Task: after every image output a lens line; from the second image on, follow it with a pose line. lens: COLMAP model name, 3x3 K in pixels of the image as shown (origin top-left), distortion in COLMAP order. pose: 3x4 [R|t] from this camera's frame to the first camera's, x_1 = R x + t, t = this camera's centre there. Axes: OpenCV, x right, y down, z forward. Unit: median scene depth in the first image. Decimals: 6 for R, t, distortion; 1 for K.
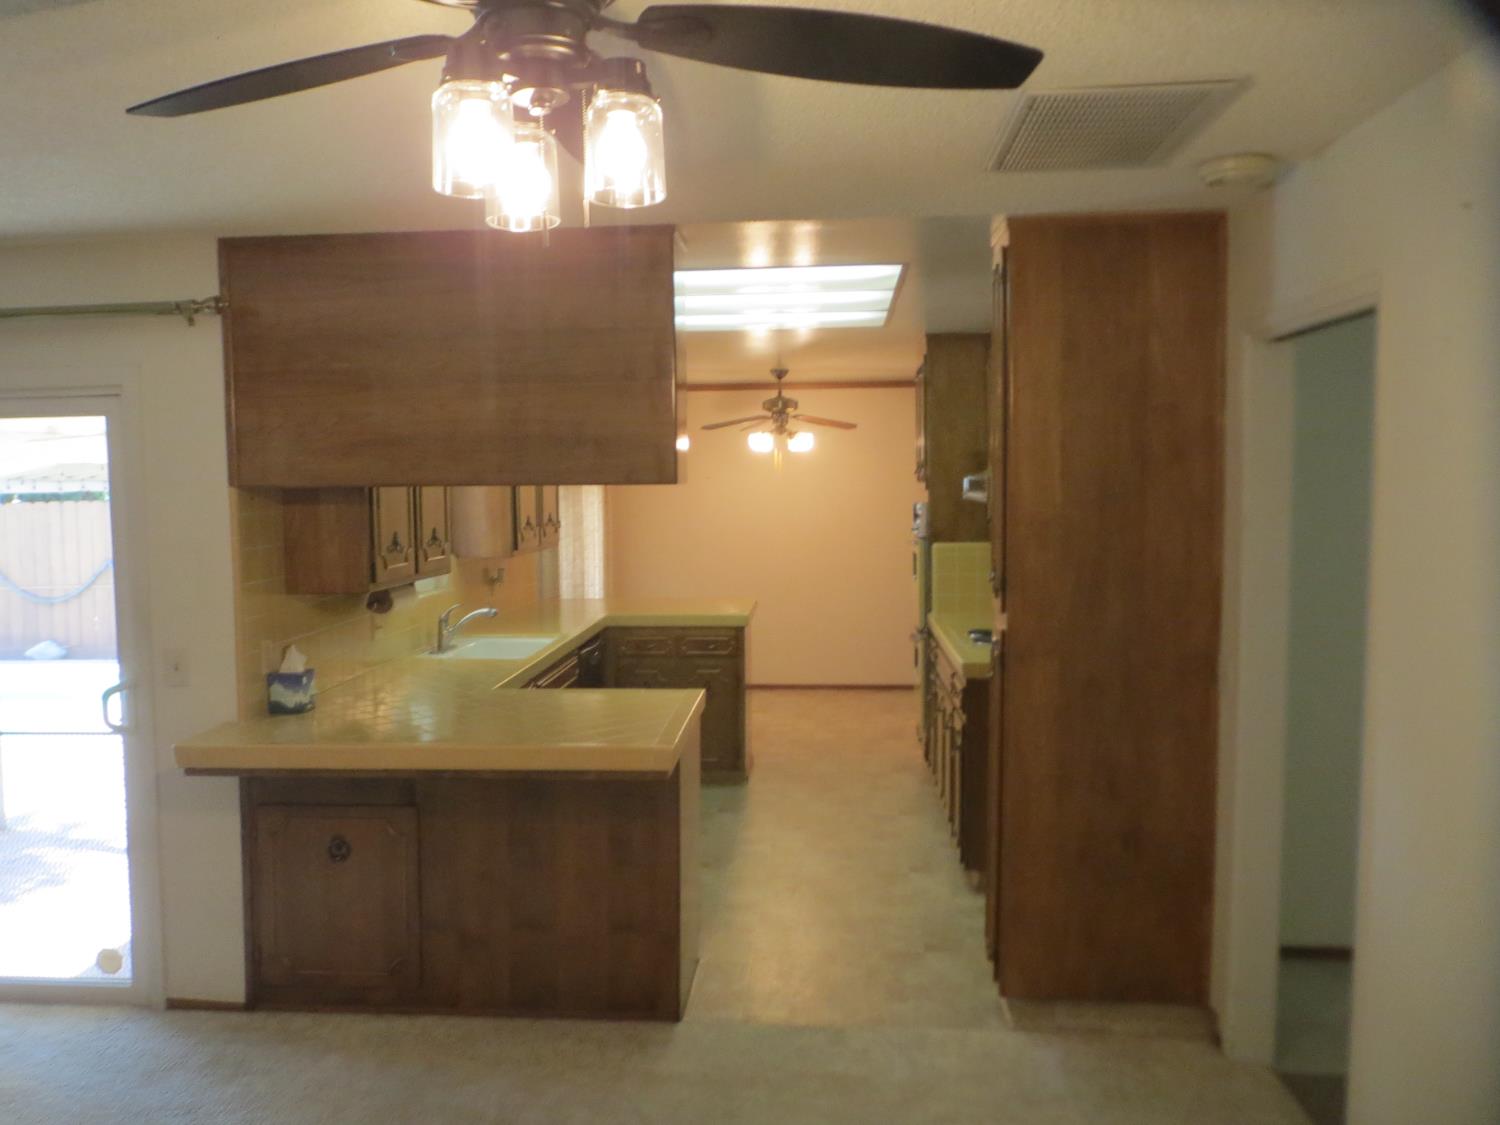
lens RADIAL K [[1287.2, 0, 750.0], [0, 1287.2, 562.5], [0, 0, 1]] dist [0.007899, 0.012917]
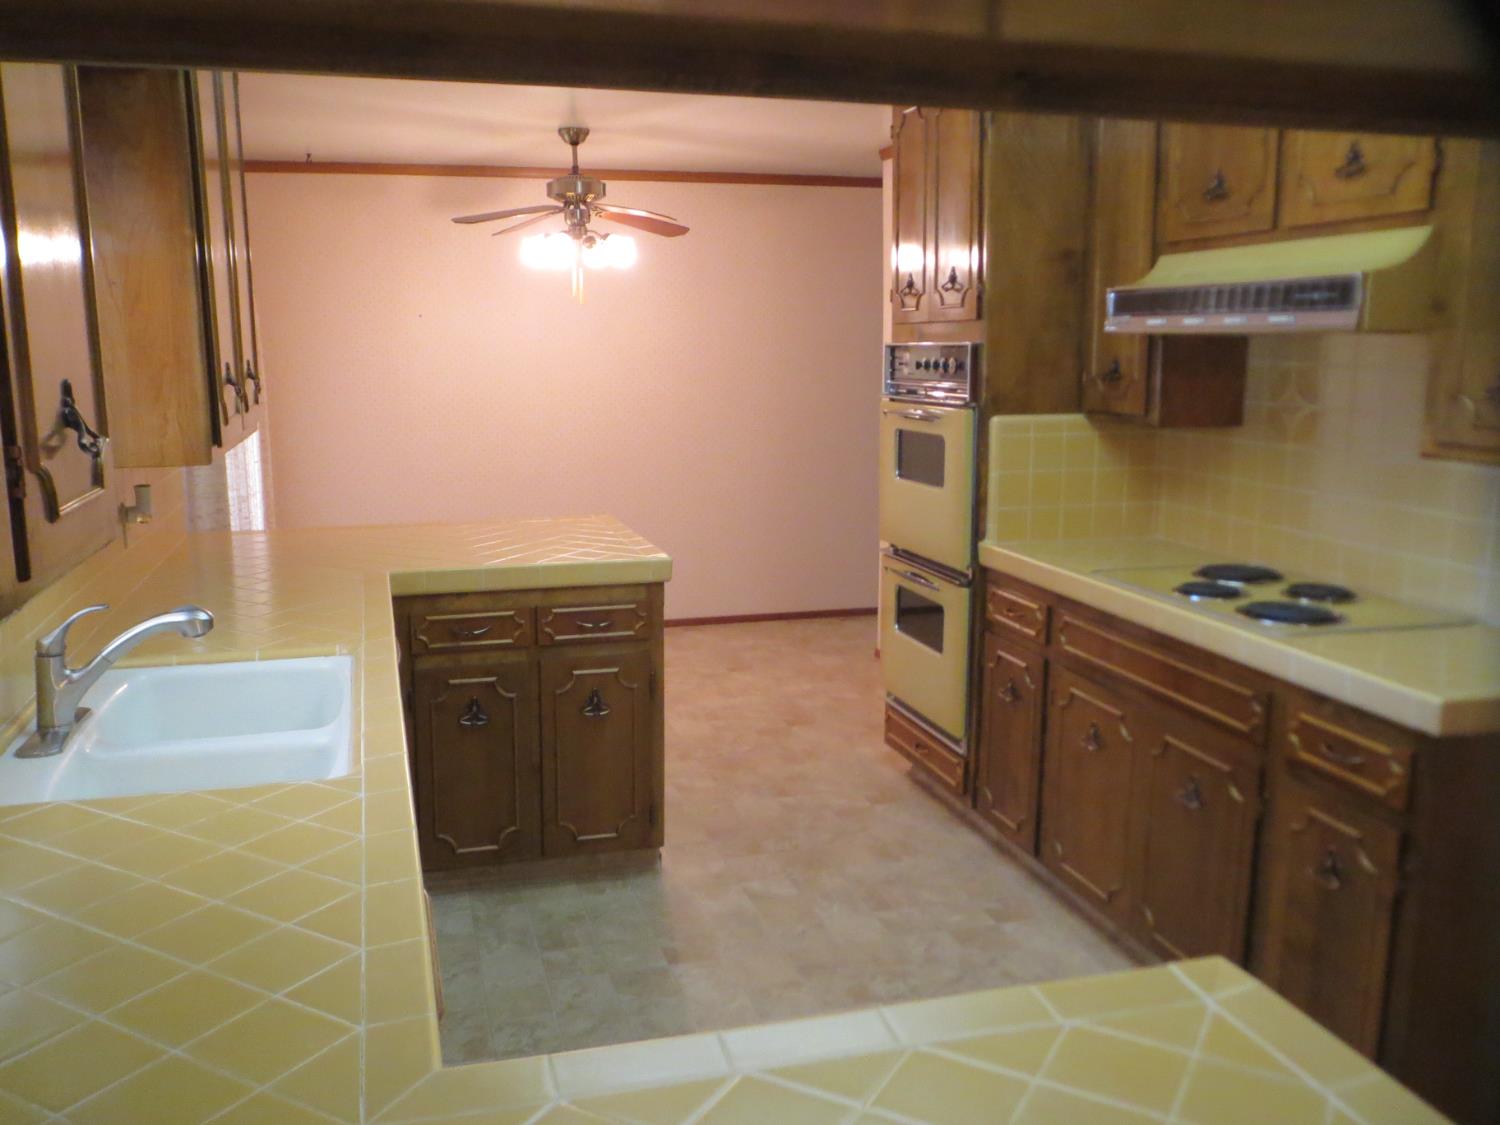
lens RADIAL K [[1287.2, 0, 750.0], [0, 1287.2, 562.5], [0, 0, 1]] dist [0.007899, 0.012917]
pose [[0.941230, -0.051816, 0.333767, -0.144357], [0.018115, 0.994485, 0.103303, -0.010905], [-0.337279, -0.091186, 0.936978, 0.500071]]
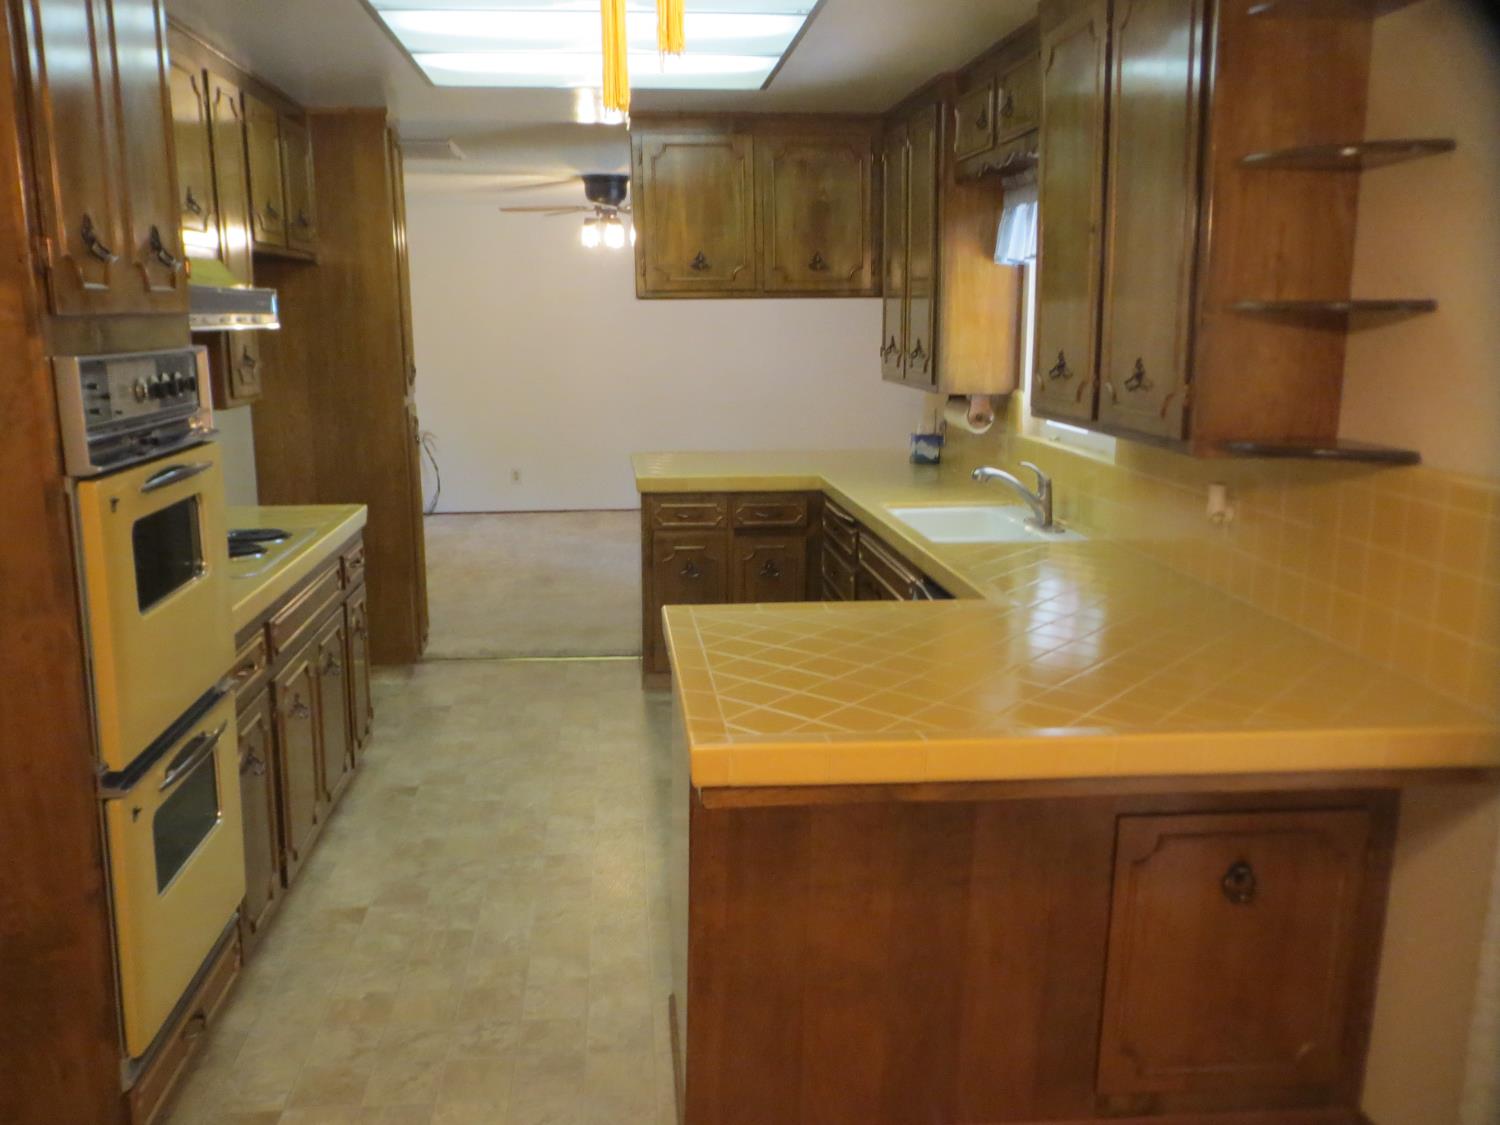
lens RADIAL K [[1287.2, 0, 750.0], [0, 1287.2, 562.5], [0, 0, 1]] dist [0.007899, 0.012917]
pose [[-0.984380, 0.037724, -0.171967, 0.030377], [-0.008463, 0.965505, 0.260246, -0.080377], [0.175853, 0.257636, -0.950105, 1.353173]]
